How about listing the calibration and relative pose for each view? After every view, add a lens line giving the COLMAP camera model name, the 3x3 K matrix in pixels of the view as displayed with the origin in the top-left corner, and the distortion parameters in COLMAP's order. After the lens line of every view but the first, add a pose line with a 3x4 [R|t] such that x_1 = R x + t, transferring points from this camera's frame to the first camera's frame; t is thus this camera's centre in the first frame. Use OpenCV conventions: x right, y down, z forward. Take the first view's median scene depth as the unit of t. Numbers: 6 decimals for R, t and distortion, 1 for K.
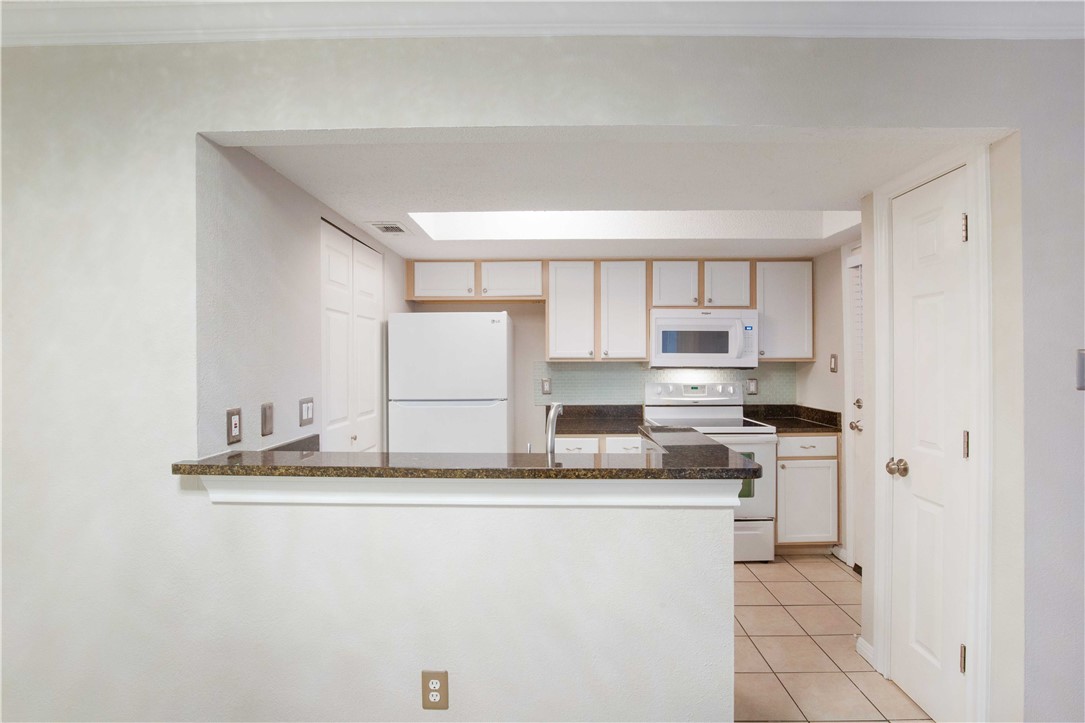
lens RADIAL K [[513.6, 0, 542.1], [0, 513.6, 357.6], [0, 0, 1]] dist [-0.031689, 0.000088]
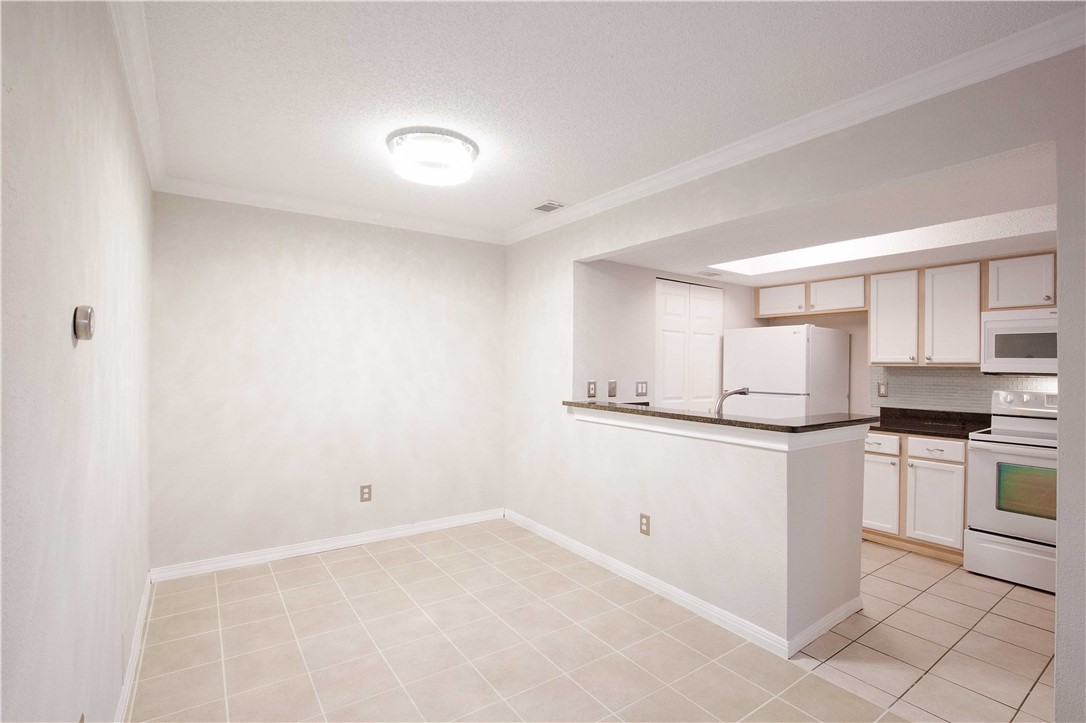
lens RADIAL K [[497.9, 0, 544.8], [0, 497.9, 363.0], [0, 0, 1]] dist [-0.028524, 0.000059]
pose [[0.589732, 0.007365, -0.807565, 0.499351], [-0.014719, 0.999890, -0.001630, 0.014922], [0.807465, 0.012848, 0.589776, -0.209819]]
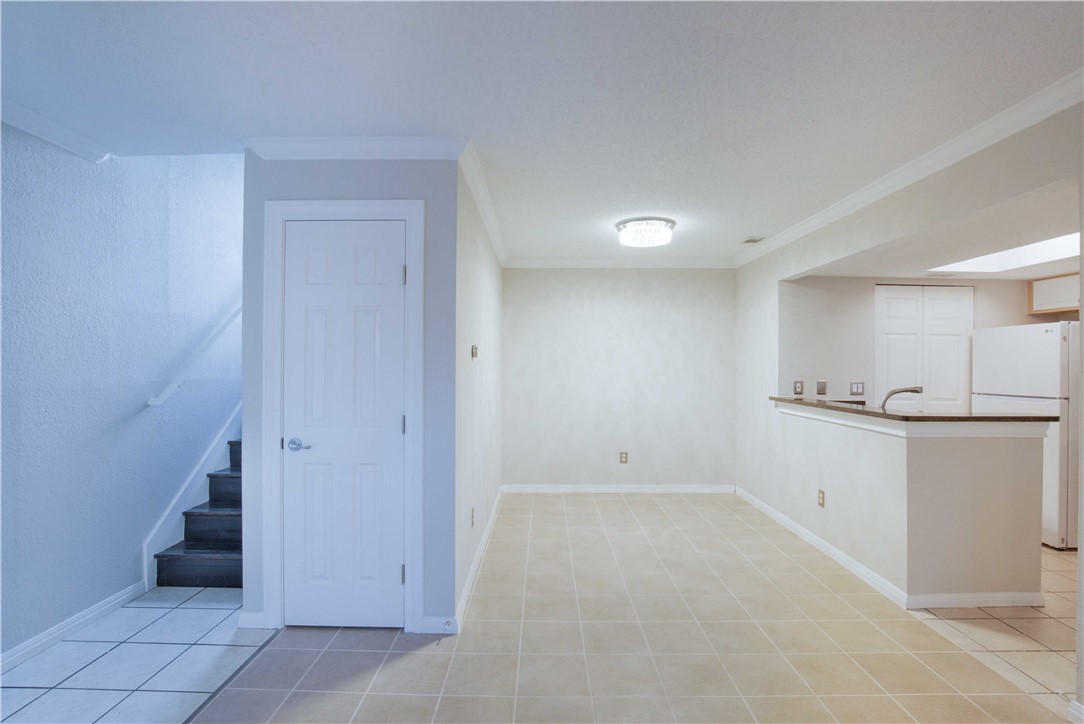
lens RADIAL K [[497.0, 0, 543.8], [0, 497.0, 363.5], [0, 0, 1]] dist [-0.028524, 0.000059]
pose [[0.015968, 0.000466, -0.999872, 0.932695], [-0.008309, 0.999965, 0.000333, 0.012223], [0.999838, 0.008303, 0.015971, -0.160084]]
